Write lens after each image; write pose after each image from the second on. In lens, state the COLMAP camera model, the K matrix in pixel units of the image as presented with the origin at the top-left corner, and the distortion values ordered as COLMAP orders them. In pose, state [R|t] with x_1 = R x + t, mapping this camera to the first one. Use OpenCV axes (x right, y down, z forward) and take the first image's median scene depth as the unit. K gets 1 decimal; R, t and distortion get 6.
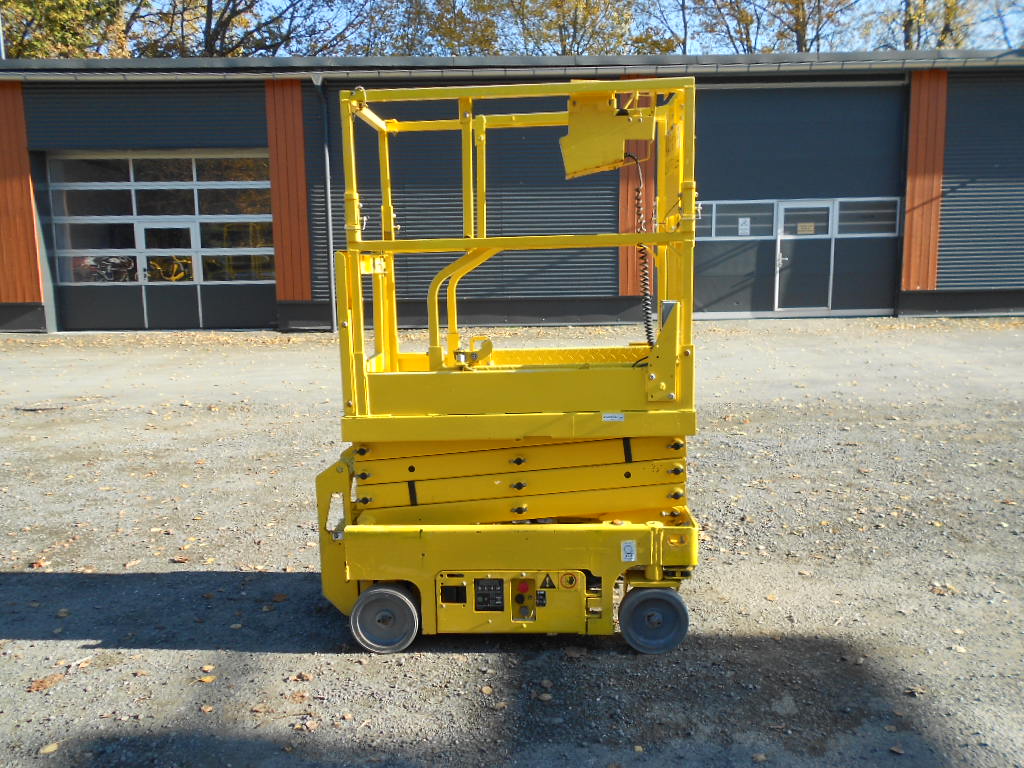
lens RADIAL K [[797.1, 0, 512.0], [0, 797.1, 384.0], [0, 0, 1]] dist [0.003274, 0.001317]
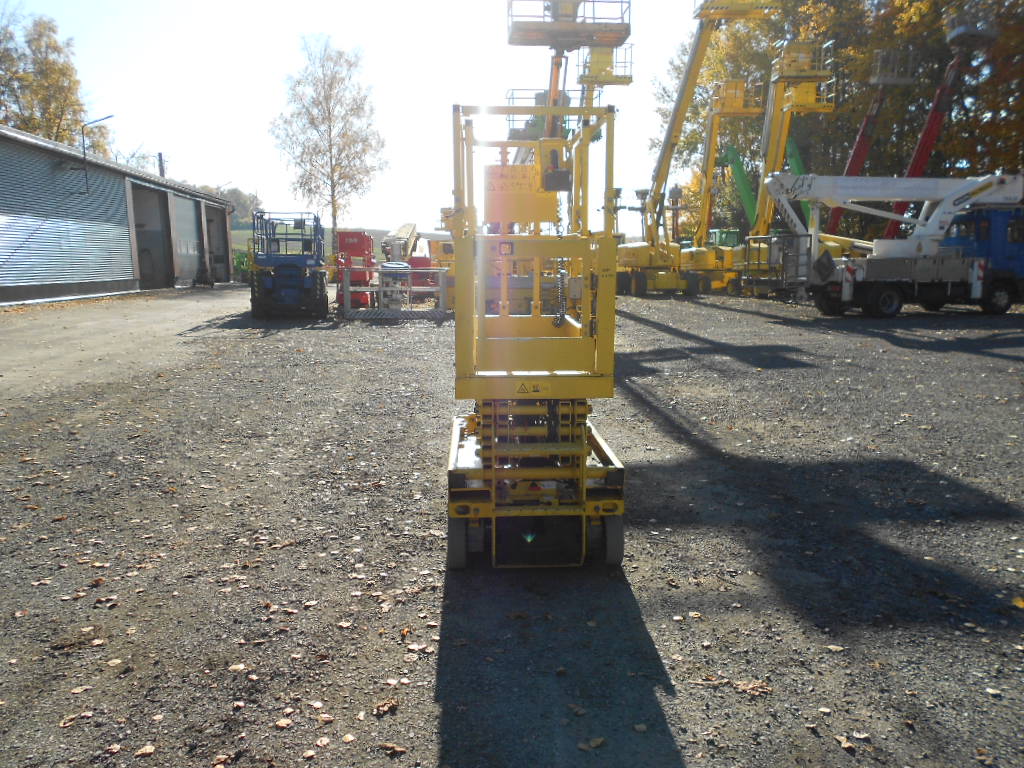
lens RADIAL K [[802.5, 0, 512.0], [0, 802.5, 384.0], [0, 0, 1]] dist [0.011446, -0.000069]
pose [[-0.098145, -0.125654, 0.987207, -0.961681], [0.148055, 0.979113, 0.139343, -0.095003], [-0.984097, 0.159837, -0.077491, 0.865881]]
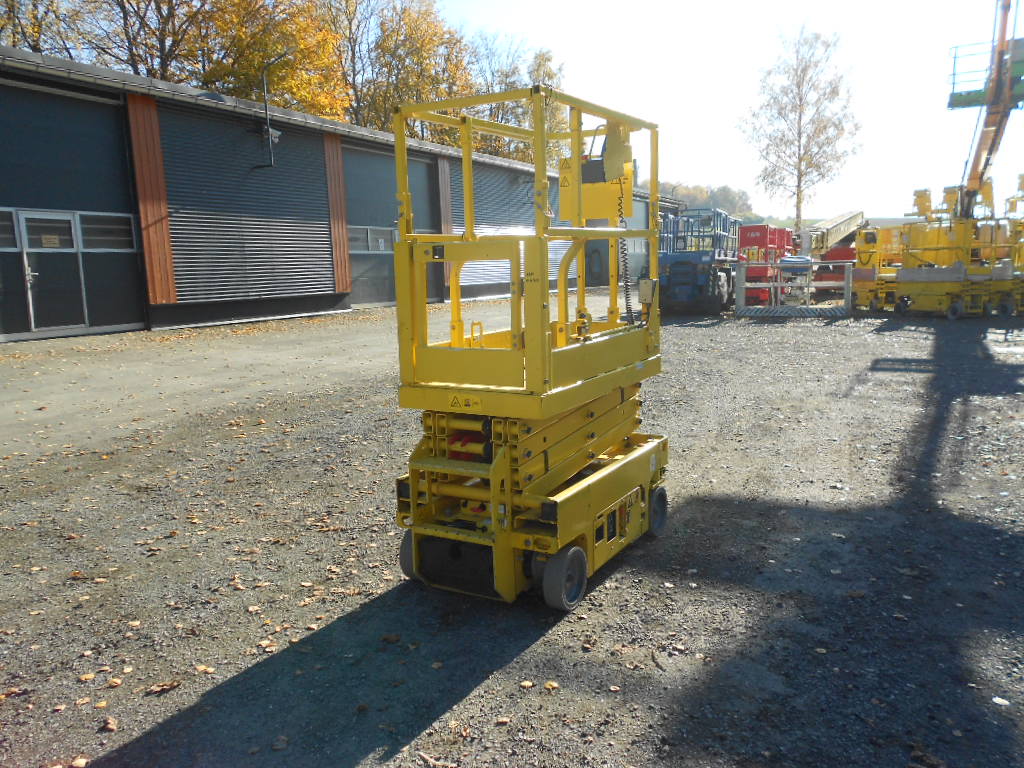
lens RADIAL K [[802.5, 0, 512.0], [0, 802.5, 384.0], [0, 0, 1]] dist [0.011446, -0.000069]
pose [[0.459866, -0.120497, 0.879775, -0.802536], [0.146251, 0.987498, 0.058804, -0.028094], [-0.875862, 0.101626, 0.471740, 0.375819]]
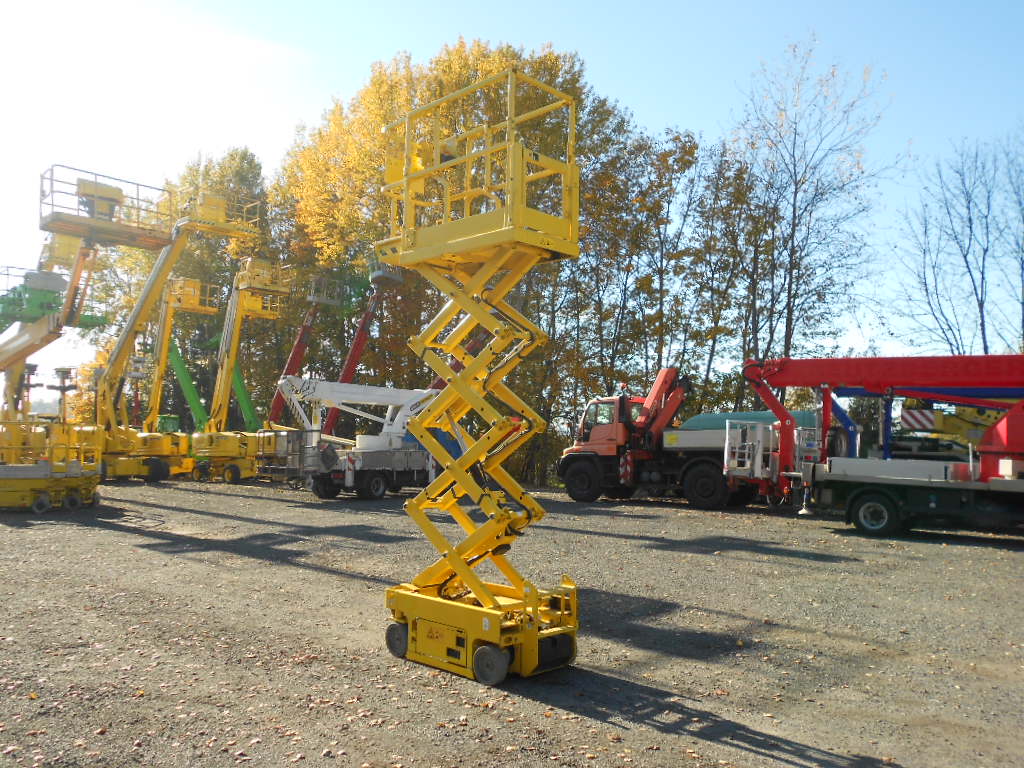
lens RADIAL K [[780.2, 0, 523.5], [0, 780.2, 382.4], [0, 0, 1]] dist [0.008446, 0.012013]
pose [[-0.739967, 0.069448, 0.669049, -1.026065], [0.098405, 0.995131, 0.005540, -0.271433], [-0.665407, 0.069938, -0.743198, 1.755777]]
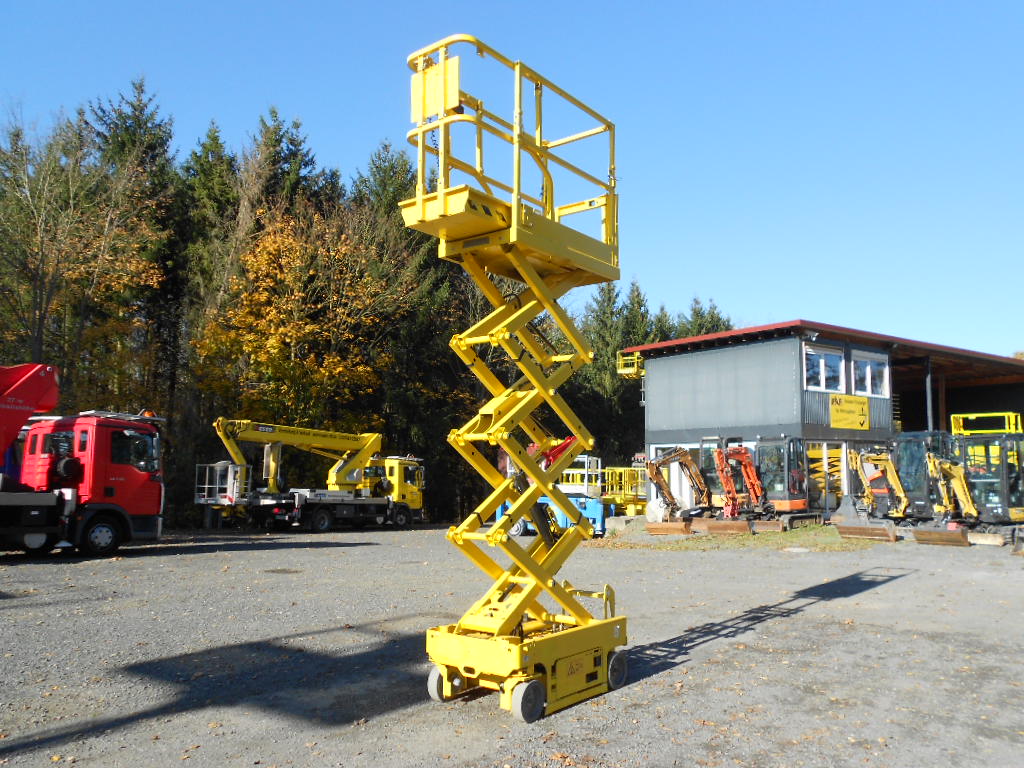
lens RADIAL K [[781.1, 0, 511.1], [0, 781.1, 387.5], [0, 0, 1]] dist [0.007104, 0.004937]
pose [[-0.595981, -0.077429, -0.799257, 1.112092], [-0.111425, 0.993686, -0.013179, -0.261769], [0.795230, 0.081203, -0.600845, 1.515680]]
